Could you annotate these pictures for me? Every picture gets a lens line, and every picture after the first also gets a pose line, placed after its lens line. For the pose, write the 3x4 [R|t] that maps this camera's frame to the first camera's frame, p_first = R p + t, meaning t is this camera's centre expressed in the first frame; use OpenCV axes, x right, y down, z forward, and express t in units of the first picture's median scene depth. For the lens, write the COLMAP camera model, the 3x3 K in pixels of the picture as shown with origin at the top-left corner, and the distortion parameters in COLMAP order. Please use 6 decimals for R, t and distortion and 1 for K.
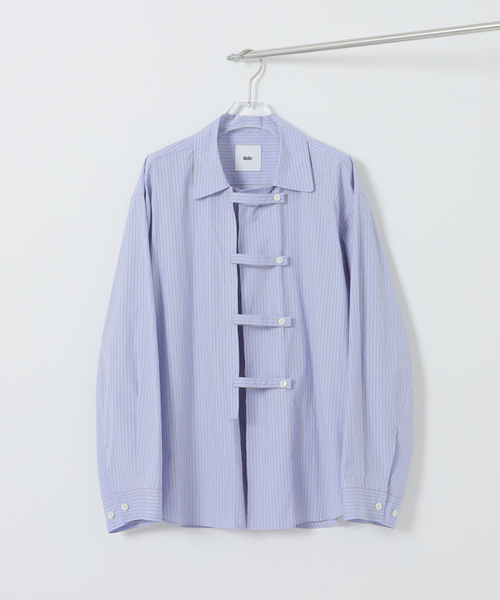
lens RADIAL K [[725.8, 0, 254.4], [0, 725.8, 282.9], [0, 0, 1]] dist [0.060200, 0.000000]
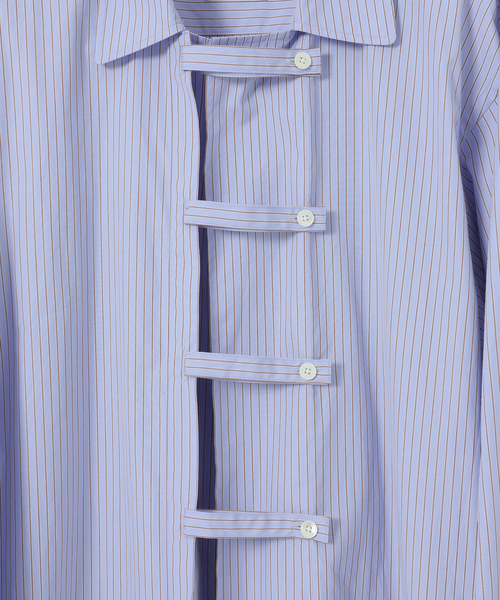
lens RADIAL K [[1012.5, 0, 250.8], [0, 1012.5, 297.6], [0, 0, 1]] dist [0.139839, 0.000000]
pose [[0.998649, 0.017209, -0.049033, 0.032239], [-0.015541, 0.999294, 0.034206, -0.006261], [0.049587, -0.033397, 0.998211, 0.435671]]
